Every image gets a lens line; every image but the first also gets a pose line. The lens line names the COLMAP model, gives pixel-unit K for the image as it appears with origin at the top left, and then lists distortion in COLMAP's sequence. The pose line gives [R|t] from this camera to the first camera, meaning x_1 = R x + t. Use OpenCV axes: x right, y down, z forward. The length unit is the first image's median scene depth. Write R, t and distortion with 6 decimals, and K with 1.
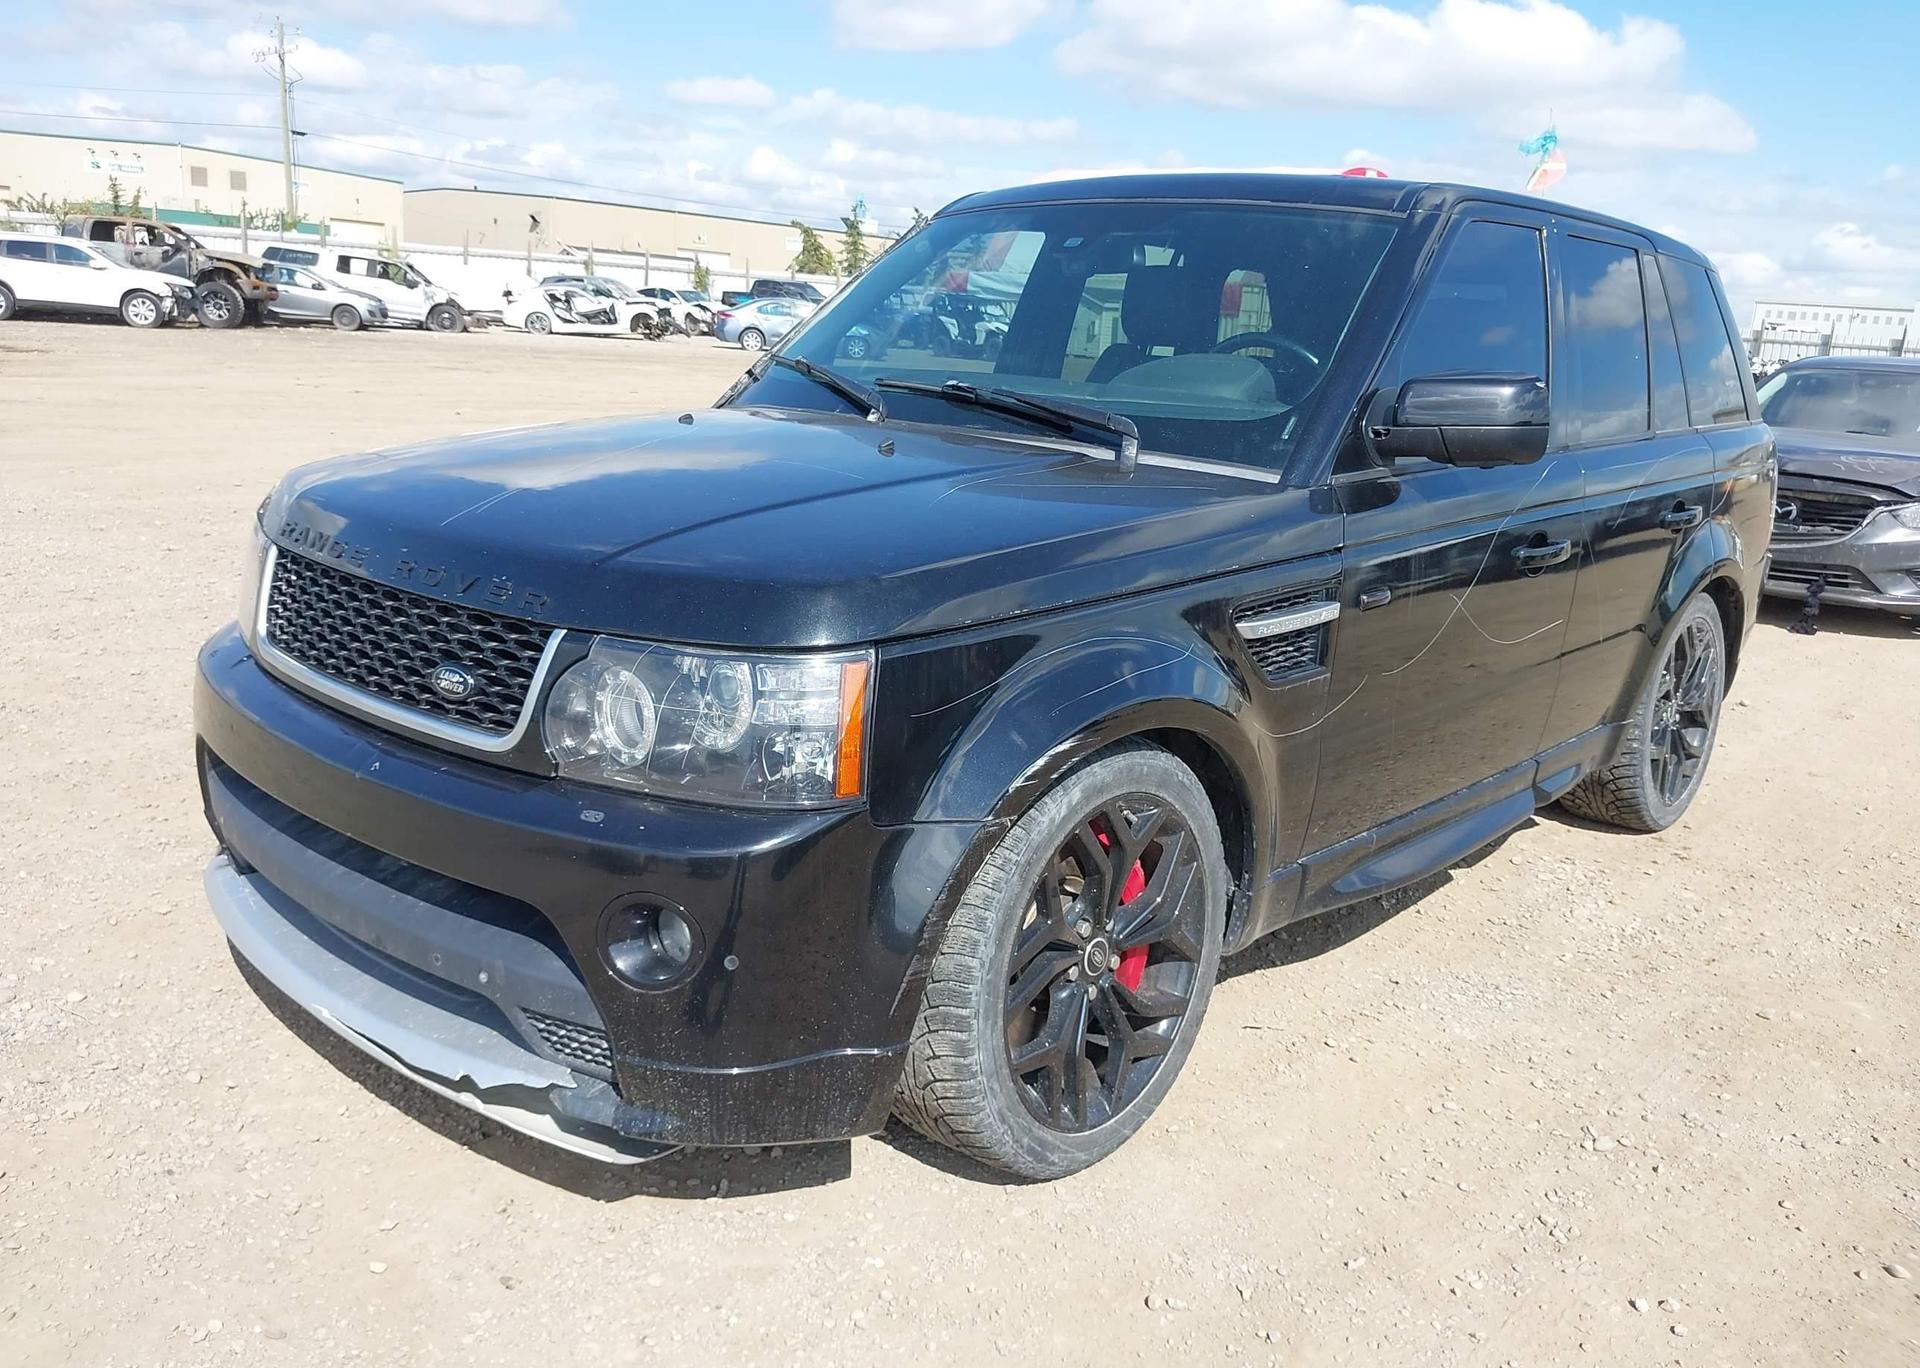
lens RADIAL K [[1571.3, 0, 1010.5], [0, 1571.3, 684.9], [0, 0, 1]] dist [0.049436, -0.091919]
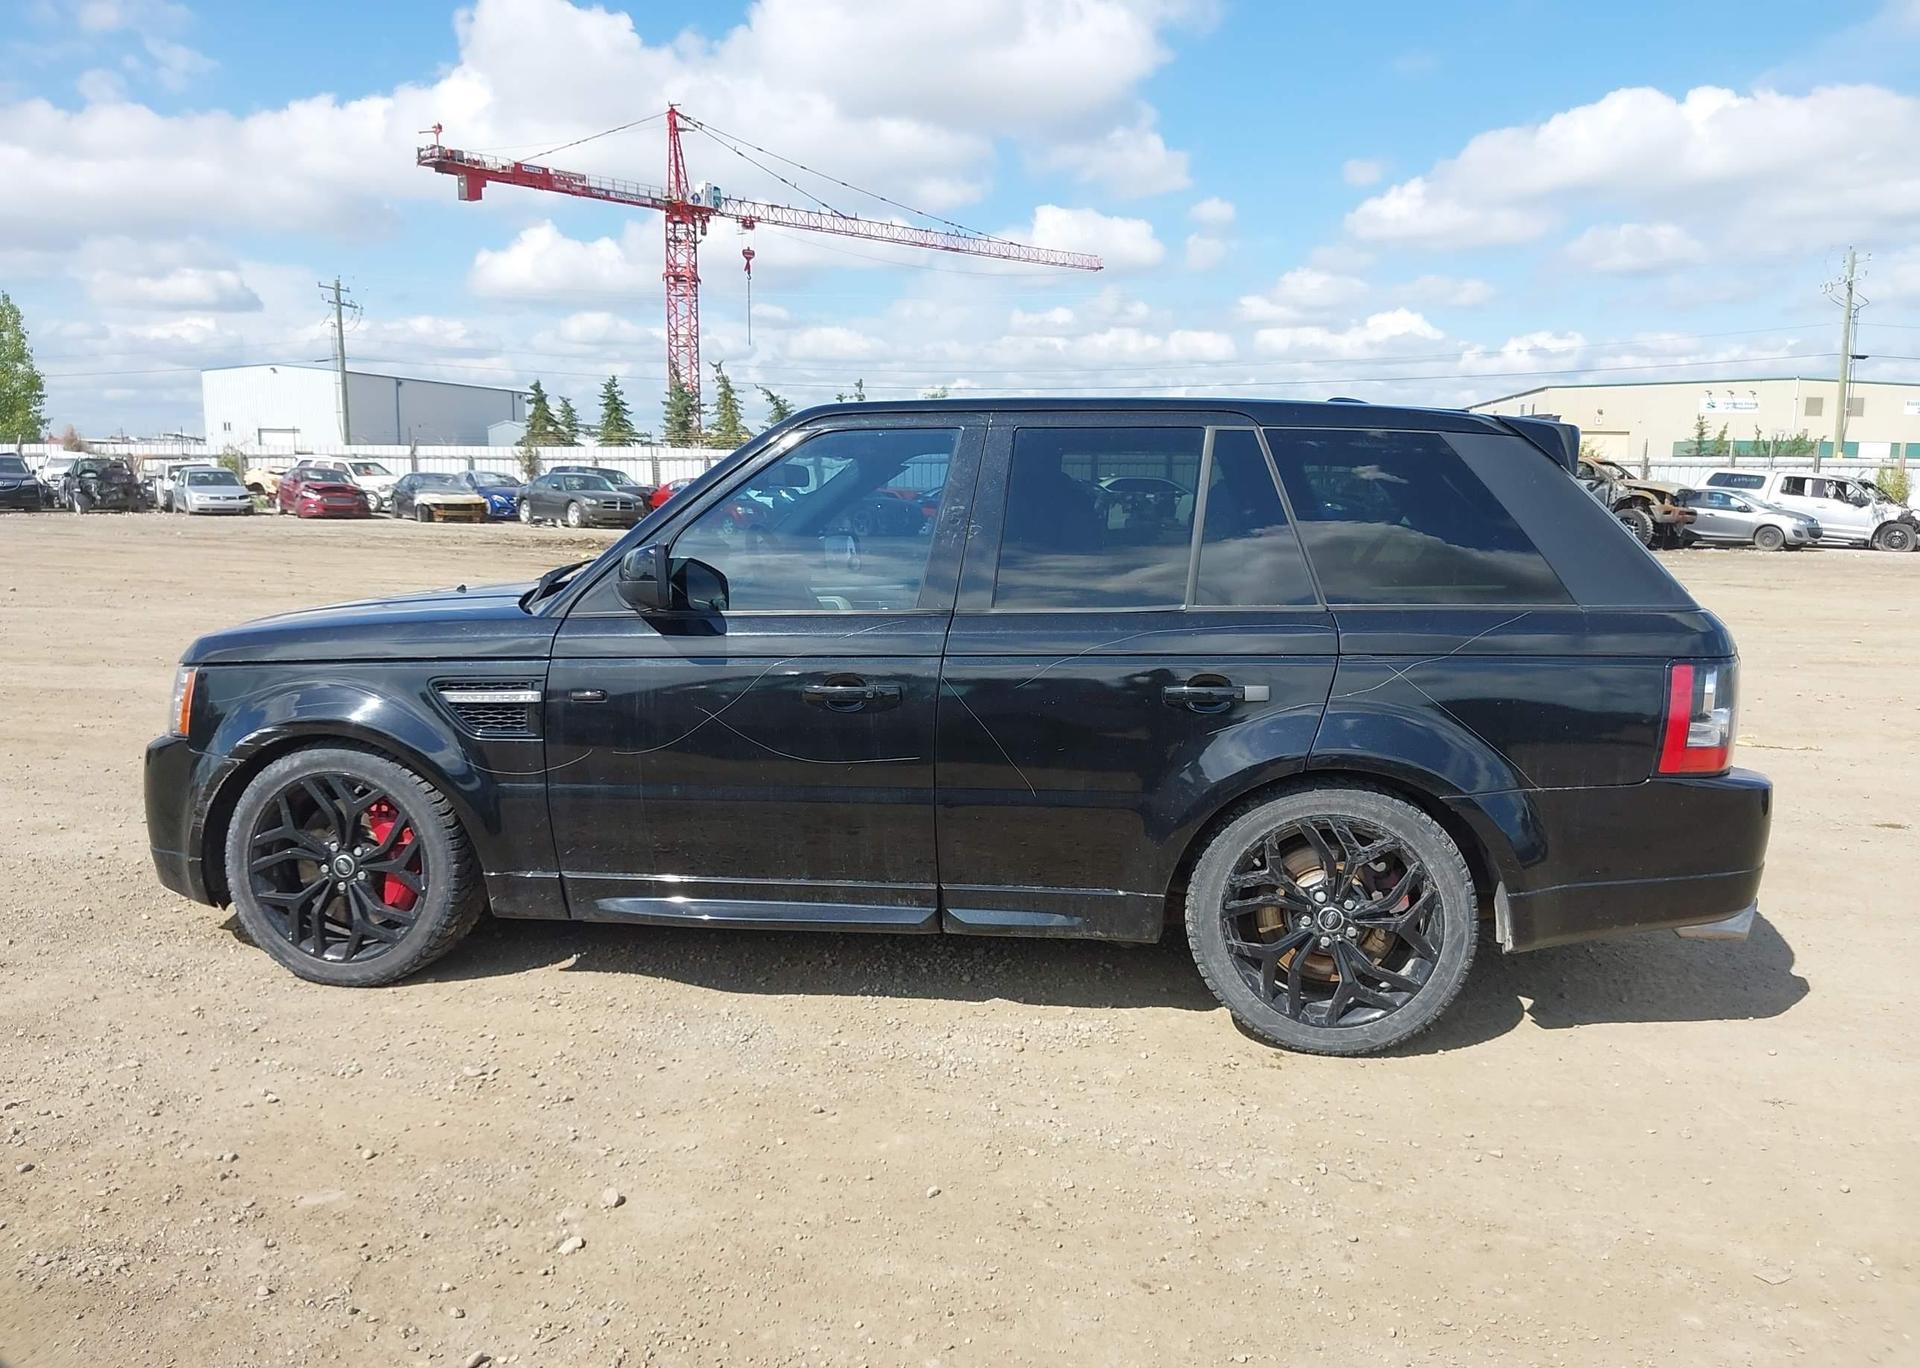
lens RADIAL K [[1592.8, 0, 944.7], [0, 1592.8, 690.3], [0, 0, 1]] dist [0.014125, -0.014275]
pose [[0.544079, 0.054927, -0.837234, 0.164731], [-0.169564, 0.984463, -0.045605, -0.004687], [0.821721, 0.166777, 0.544940, 0.046862]]
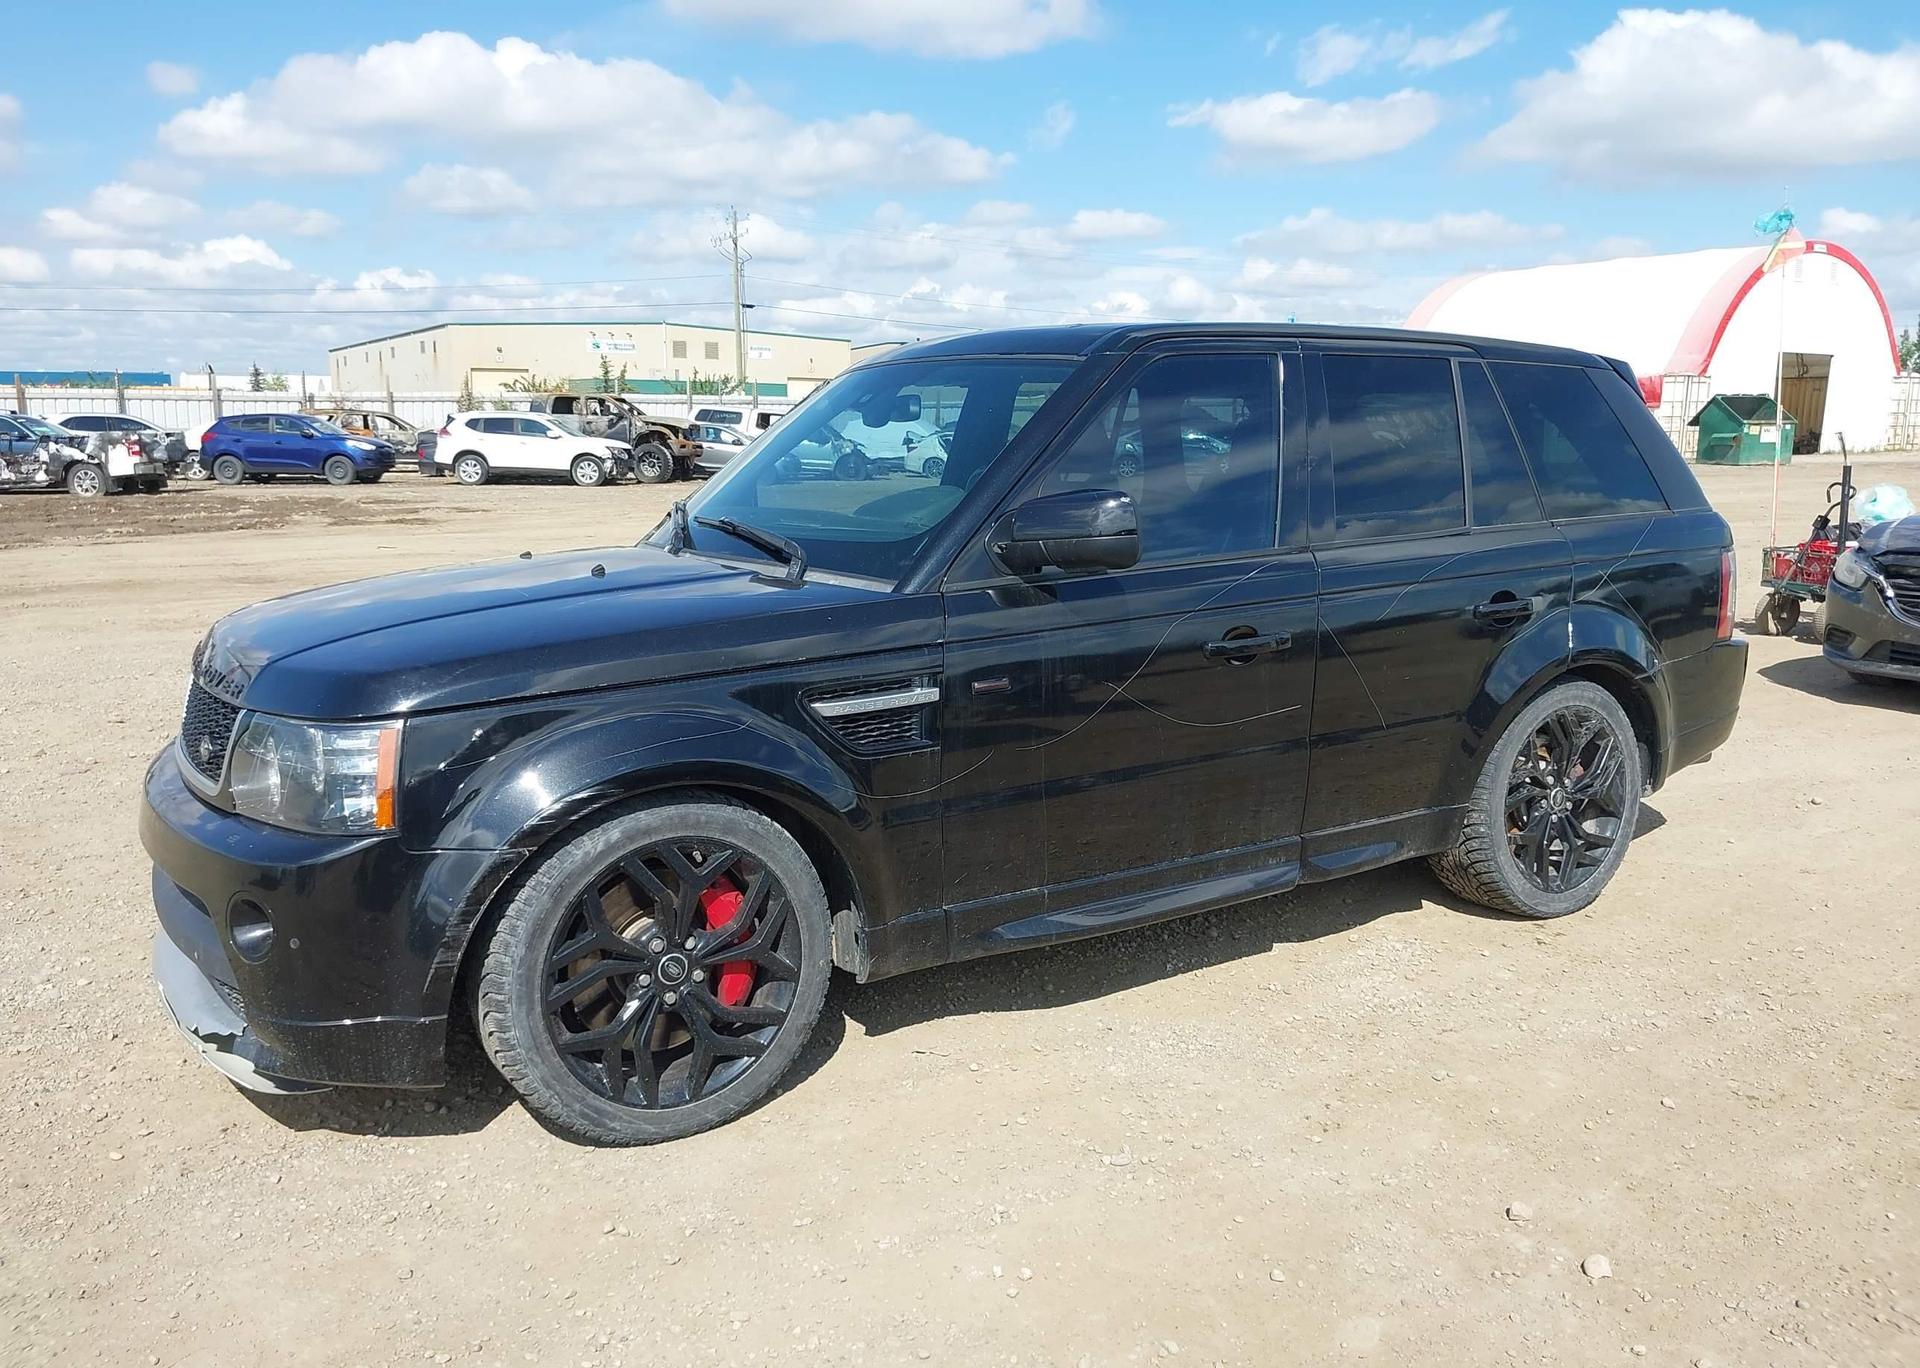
lens RADIAL K [[1571.3, 0, 1010.5], [0, 1571.3, 684.9], [0, 0, 1]] dist [0.049436, -0.091919]
pose [[0.962254, -0.018787, -0.271502, 0.056858], [-0.001279, 0.997291, -0.073540, 0.003370], [0.272148, 0.071111, 0.959624, -0.012850]]
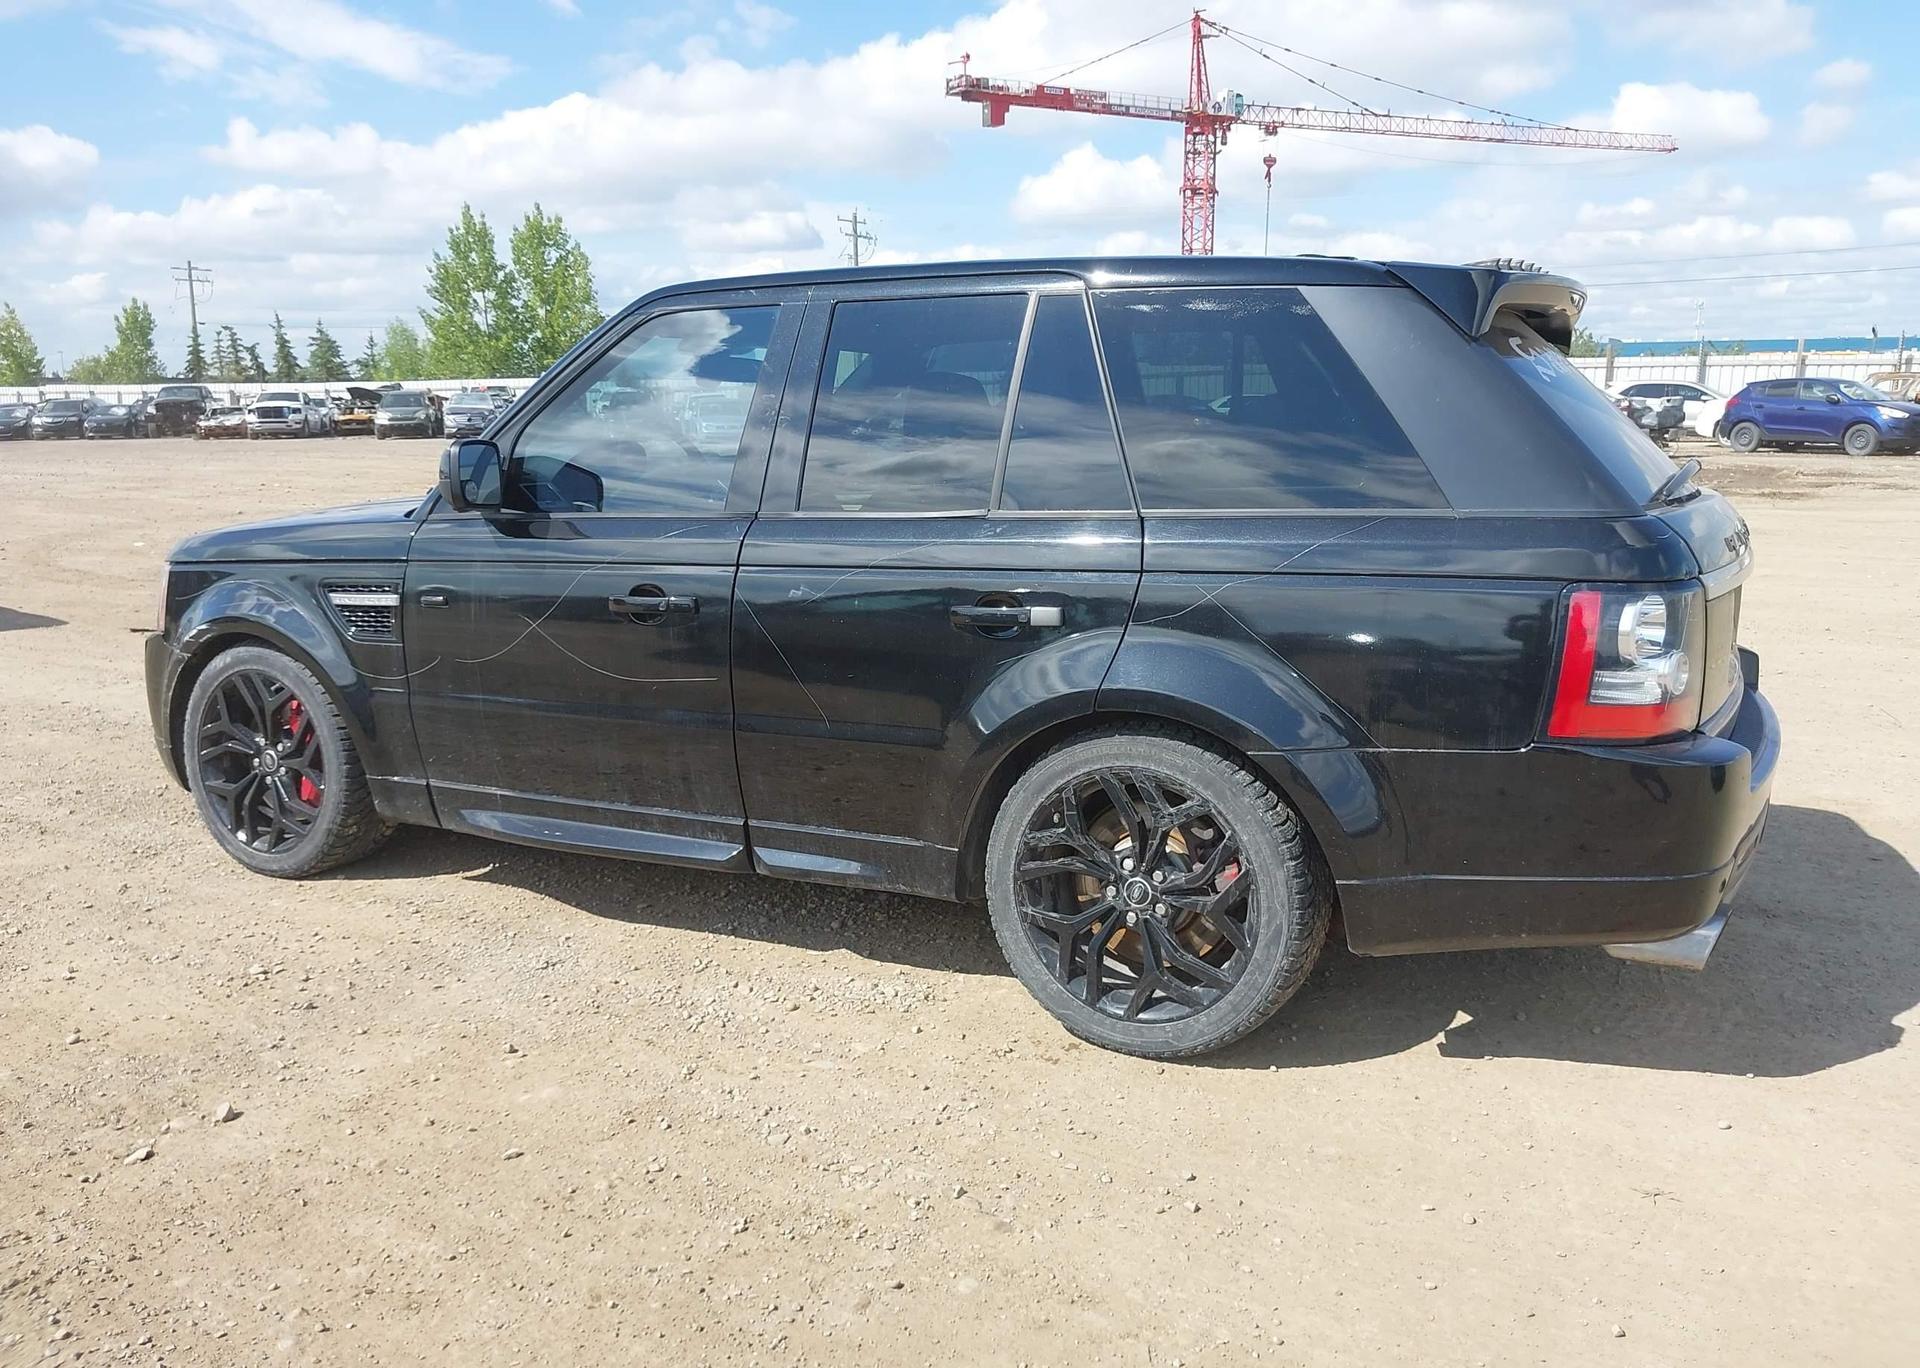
lens RADIAL K [[1592.8, 0, 944.7], [0, 1592.8, 690.3], [0, 0, 1]] dist [0.014125, -0.014275]
pose [[0.228236, 0.112178, -0.967122, 0.173662], [-0.200767, 0.977414, 0.065991, -0.016080], [0.952681, 0.179105, 0.245603, 0.109798]]
